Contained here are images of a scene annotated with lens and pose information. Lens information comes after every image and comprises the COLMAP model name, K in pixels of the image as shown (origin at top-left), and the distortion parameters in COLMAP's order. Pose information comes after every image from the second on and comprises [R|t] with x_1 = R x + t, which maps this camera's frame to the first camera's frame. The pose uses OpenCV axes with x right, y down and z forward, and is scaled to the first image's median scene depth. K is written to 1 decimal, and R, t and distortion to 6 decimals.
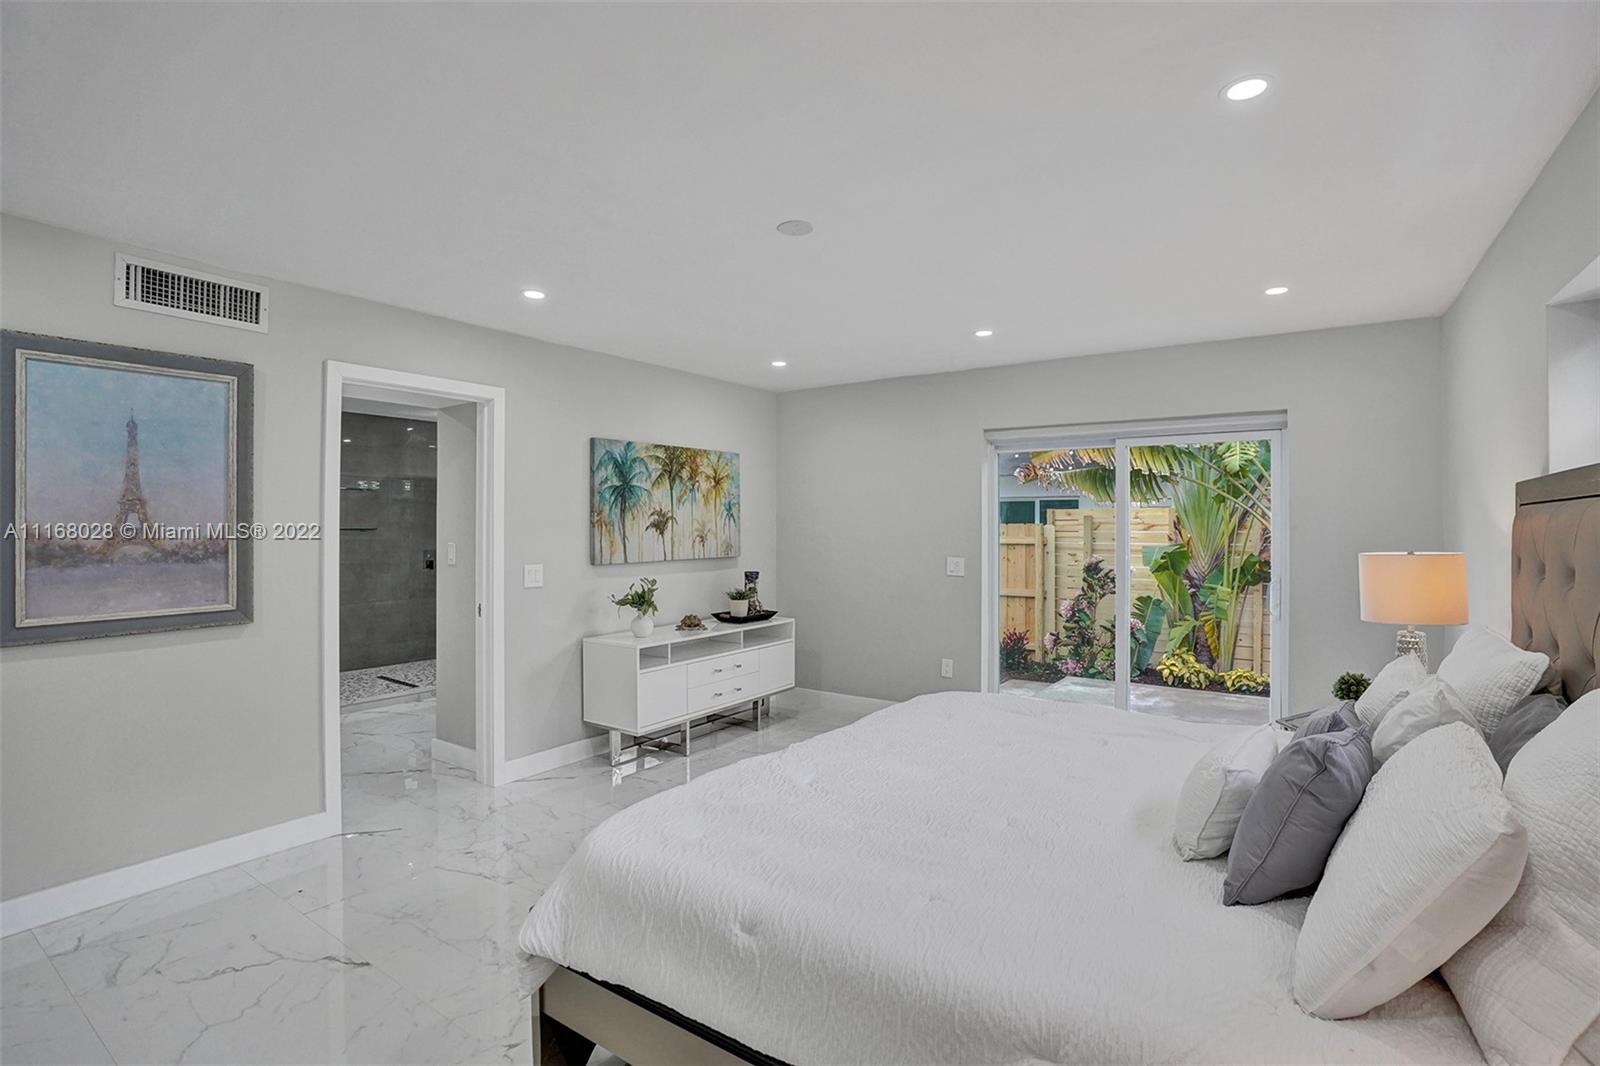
lens RADIAL K [[755.7, 0, 808.7], [0, 755.7, 535.9], [0, 0, 1]] dist [-0.068596, 0.026111]
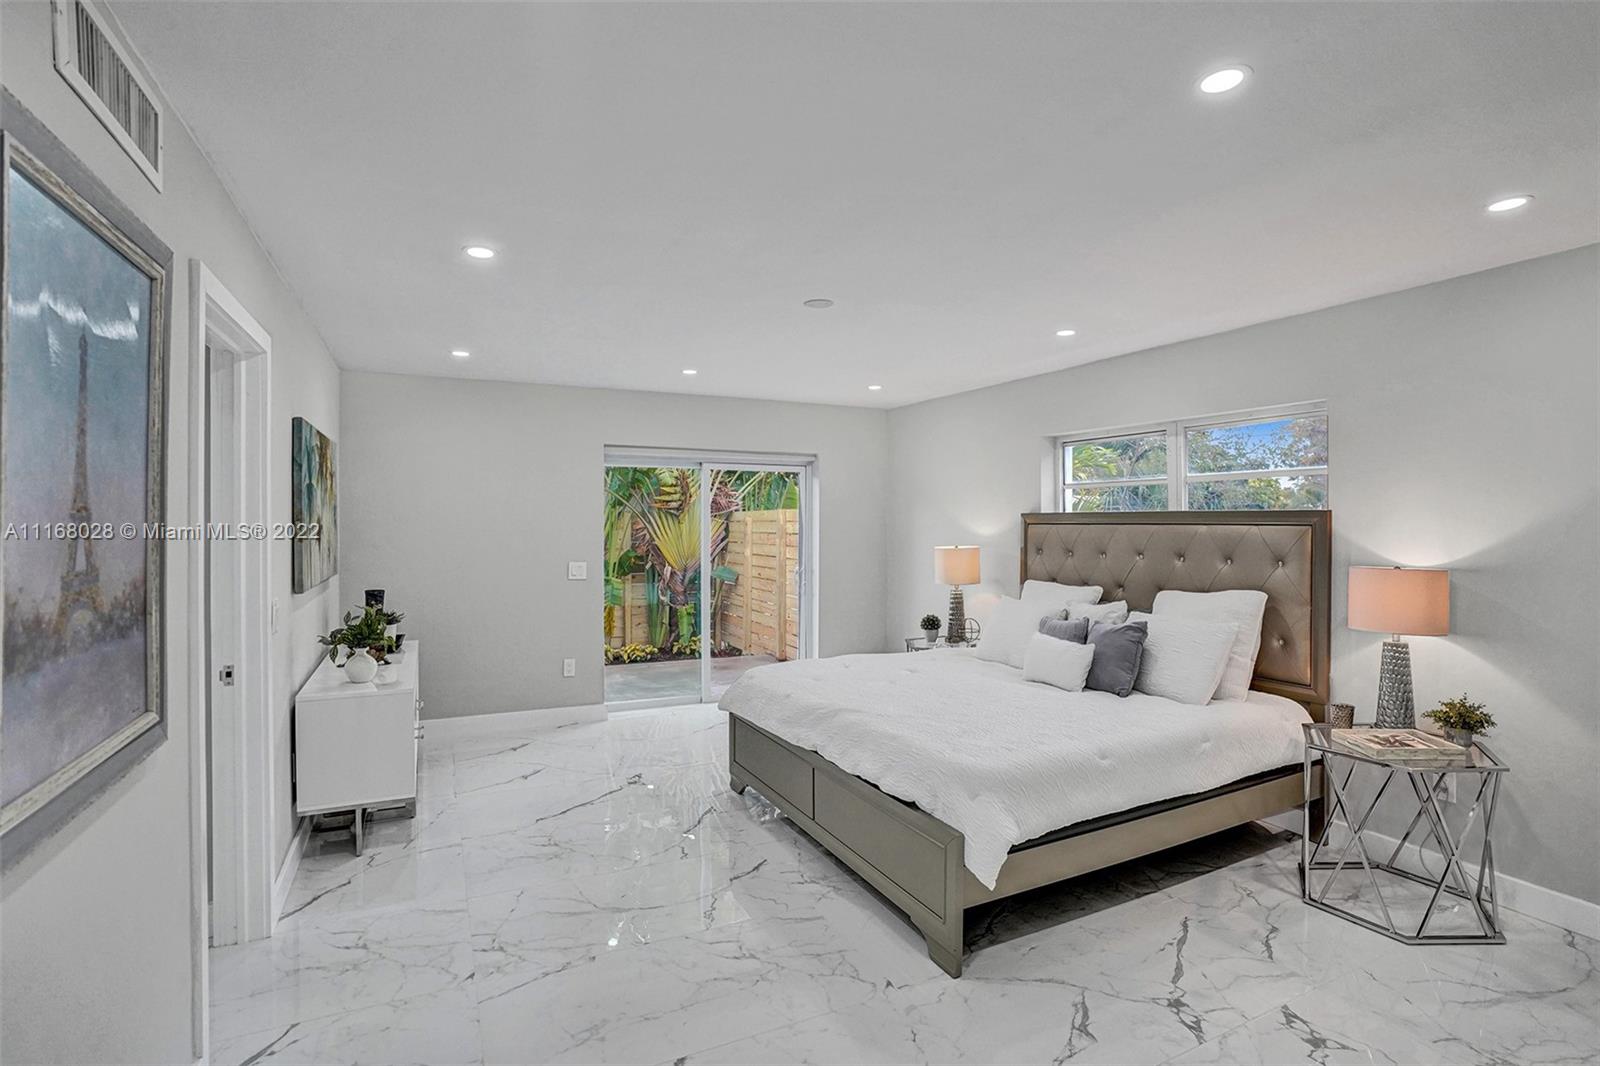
lens RADIAL K [[755.7, 0, 806.4], [0, 755.7, 523.5], [0, 0, 1]] dist [-0.068596, 0.026111]
pose [[0.490961, -0.000610, 0.871181, -0.585292], [0.011304, 0.999920, -0.005671, -0.016236], [-0.871108, 0.012632, 0.490929, 0.203776]]
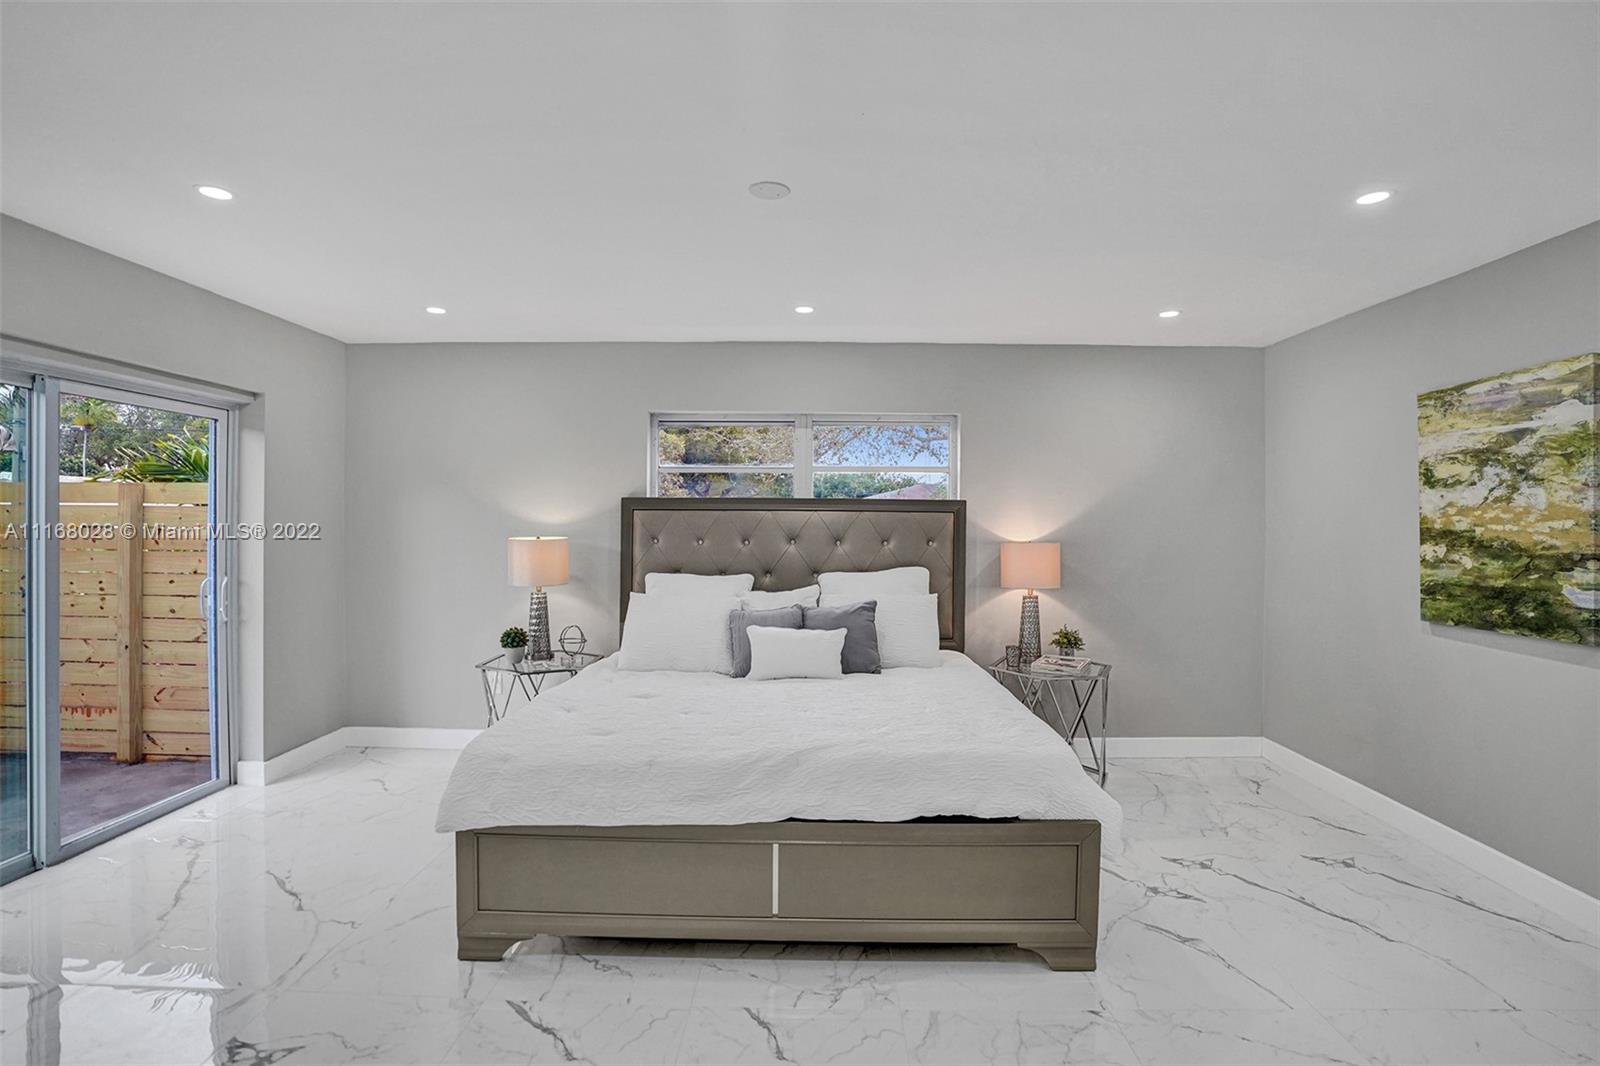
lens RADIAL K [[755.7, 0, 789.9], [0, 755.7, 523.1], [0, 0, 1]] dist [-0.068596, 0.026111]
pose [[-0.545761, -0.004937, 0.837926, -0.404272], [0.005001, 0.999946, 0.009148, -0.009073], [-0.837926, 0.009183, -0.545706, 0.759952]]
